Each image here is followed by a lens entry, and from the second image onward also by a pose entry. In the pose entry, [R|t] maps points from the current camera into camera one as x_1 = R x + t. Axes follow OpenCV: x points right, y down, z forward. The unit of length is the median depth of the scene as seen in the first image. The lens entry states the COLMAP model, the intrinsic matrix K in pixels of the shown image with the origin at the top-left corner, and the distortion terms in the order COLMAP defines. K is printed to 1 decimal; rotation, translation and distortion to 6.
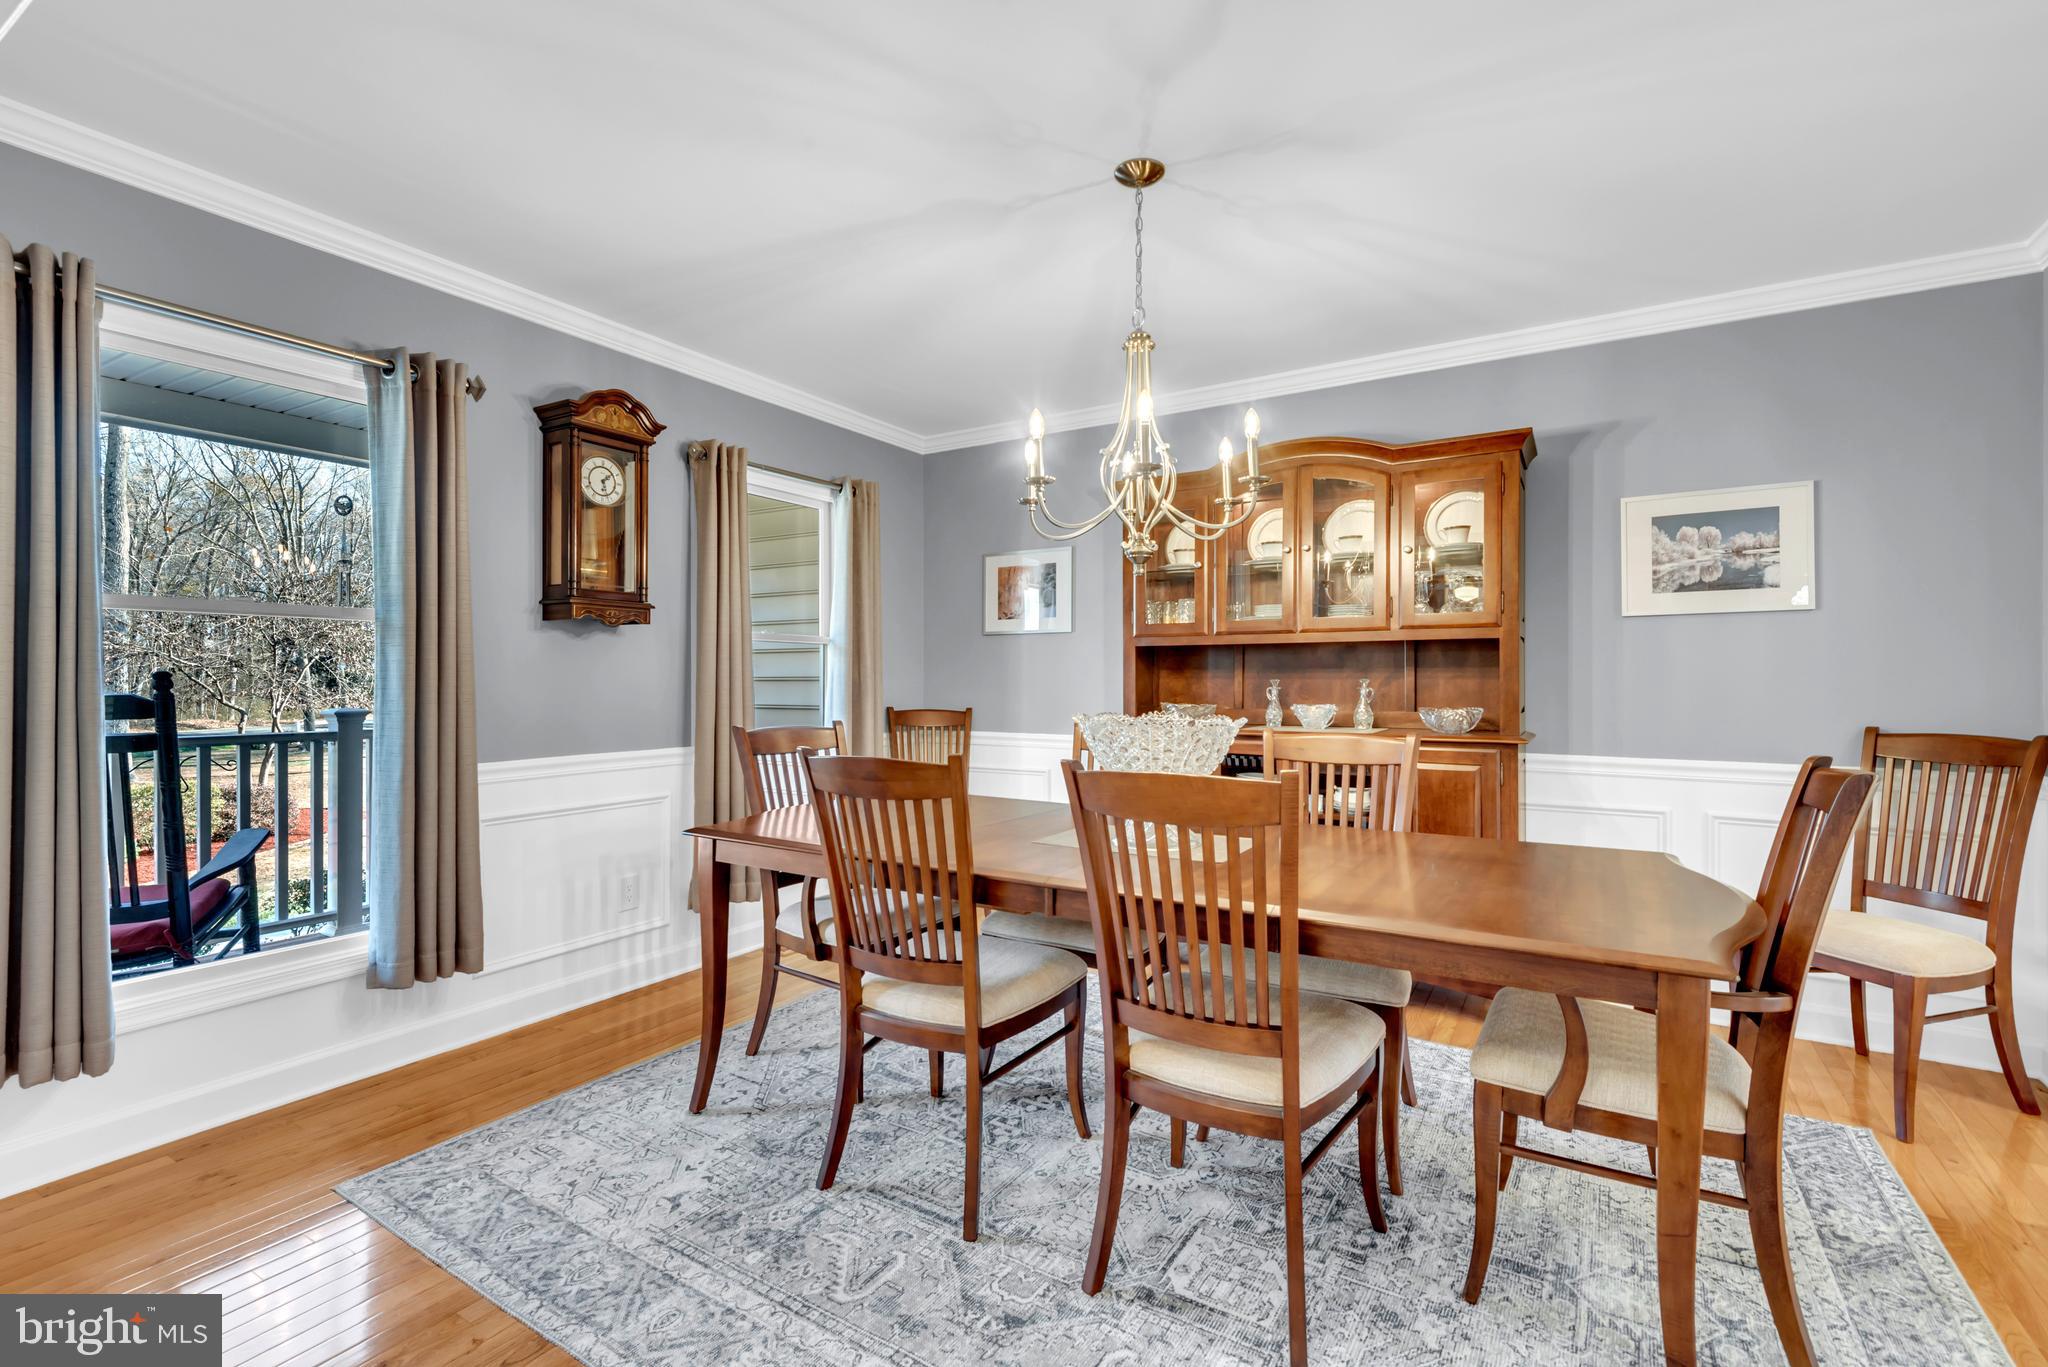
lens RADIAL K [[926.9, 0, 1008.5], [0, 926.9, 675.5], [0, 0, 1]] dist [0.021597, -0.008445]
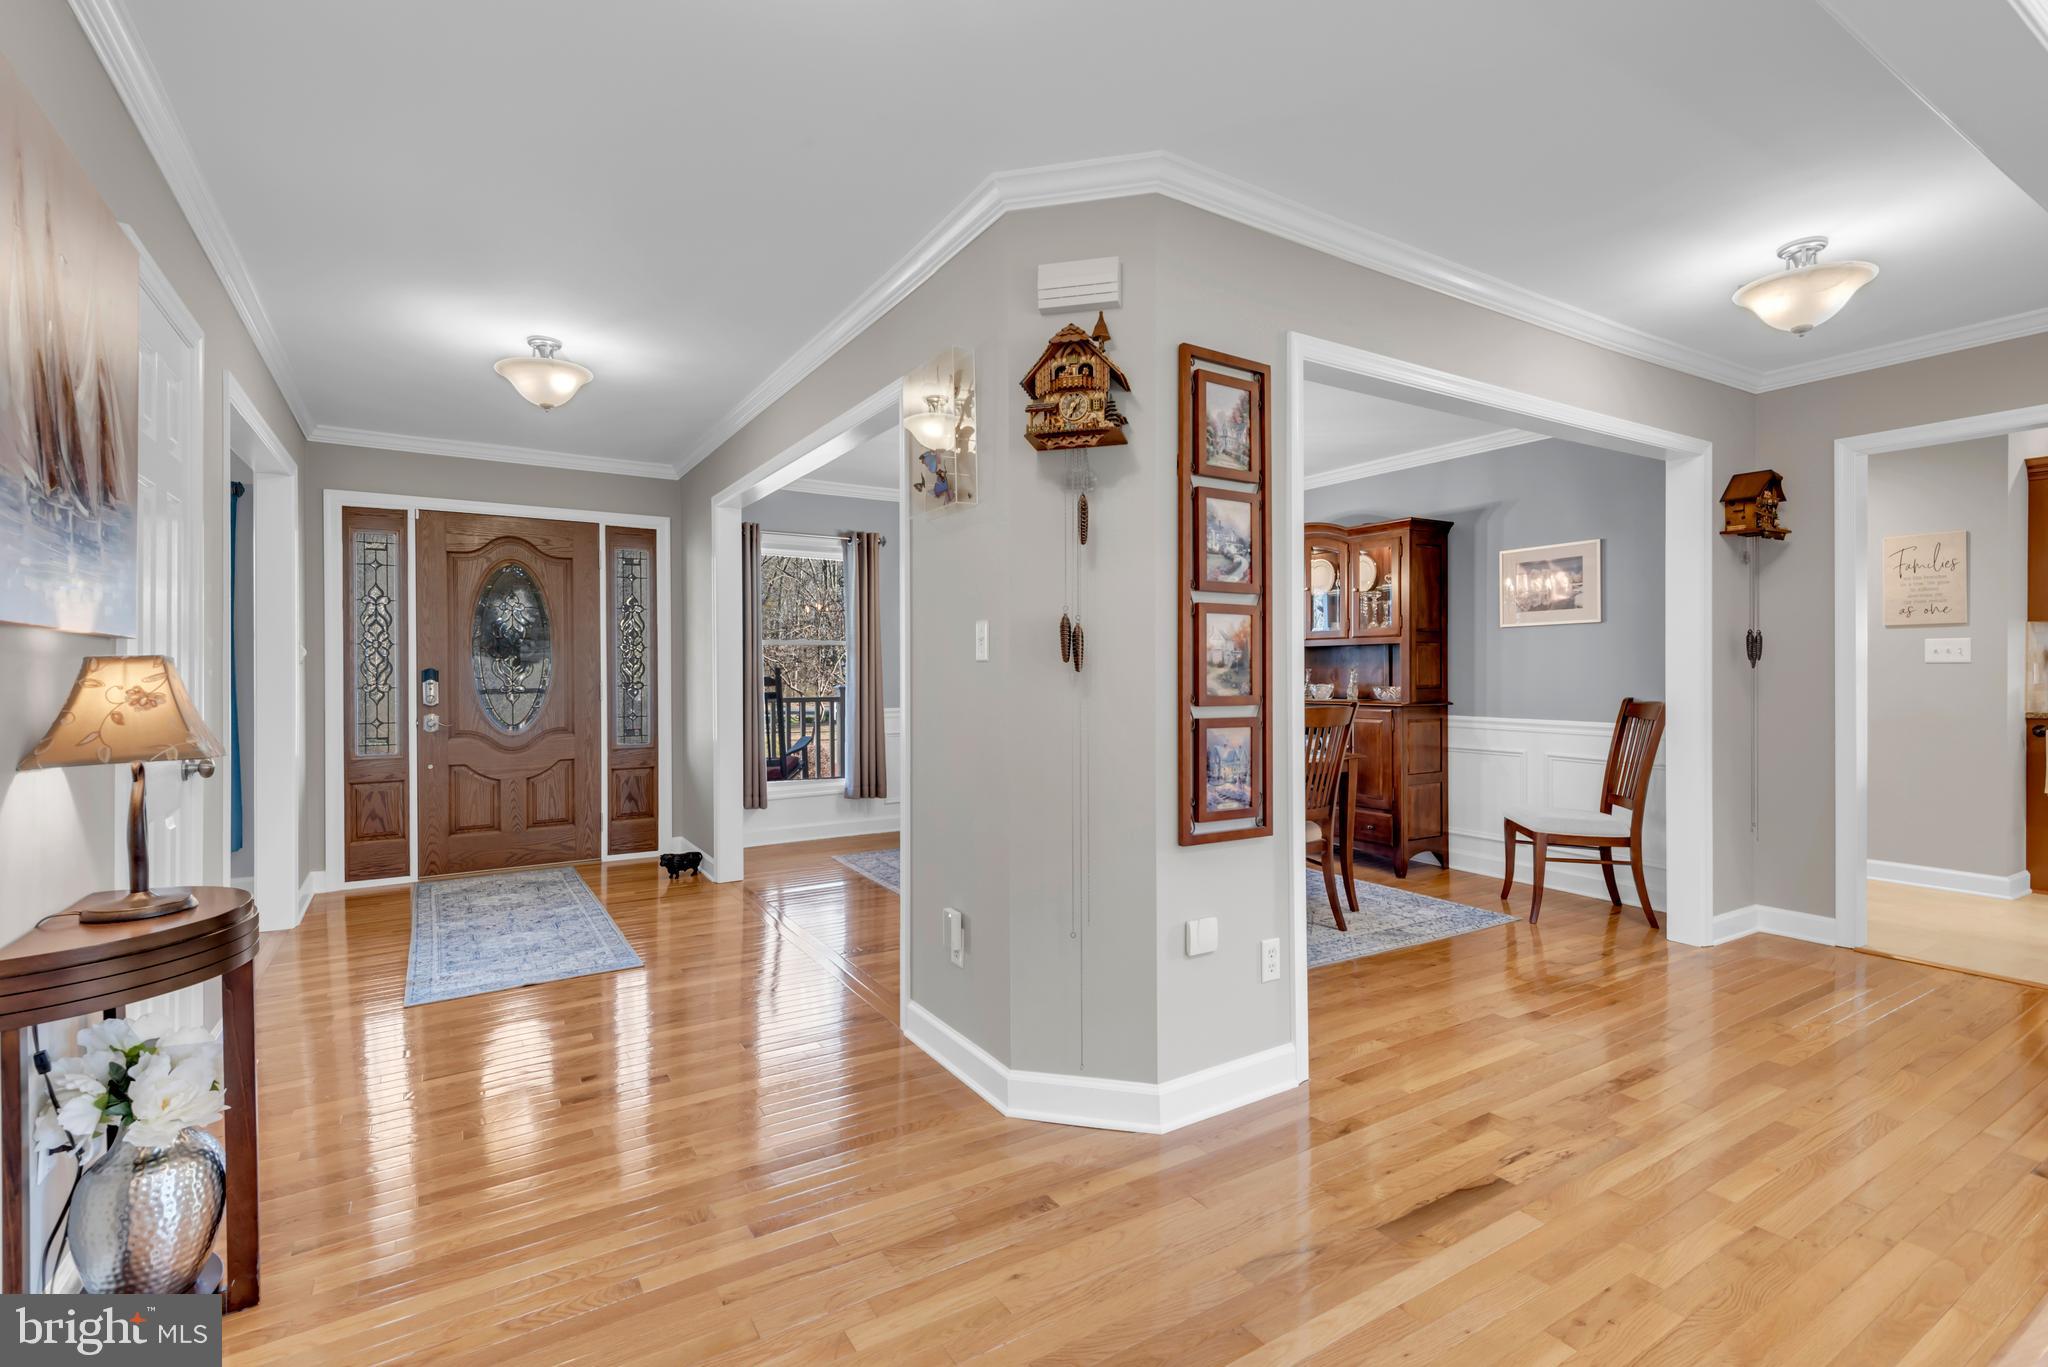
lens RADIAL K [[926.9, 0, 939.8], [0, 926.9, 677.7], [0, 0, 1]] dist [0.021597, -0.008445]
pose [[0.864593, 0.000403, -0.502472, 0.695792], [0.006025, 0.999919, 0.011169, -0.003011], [0.502436, -0.012684, 0.864521, -0.896884]]
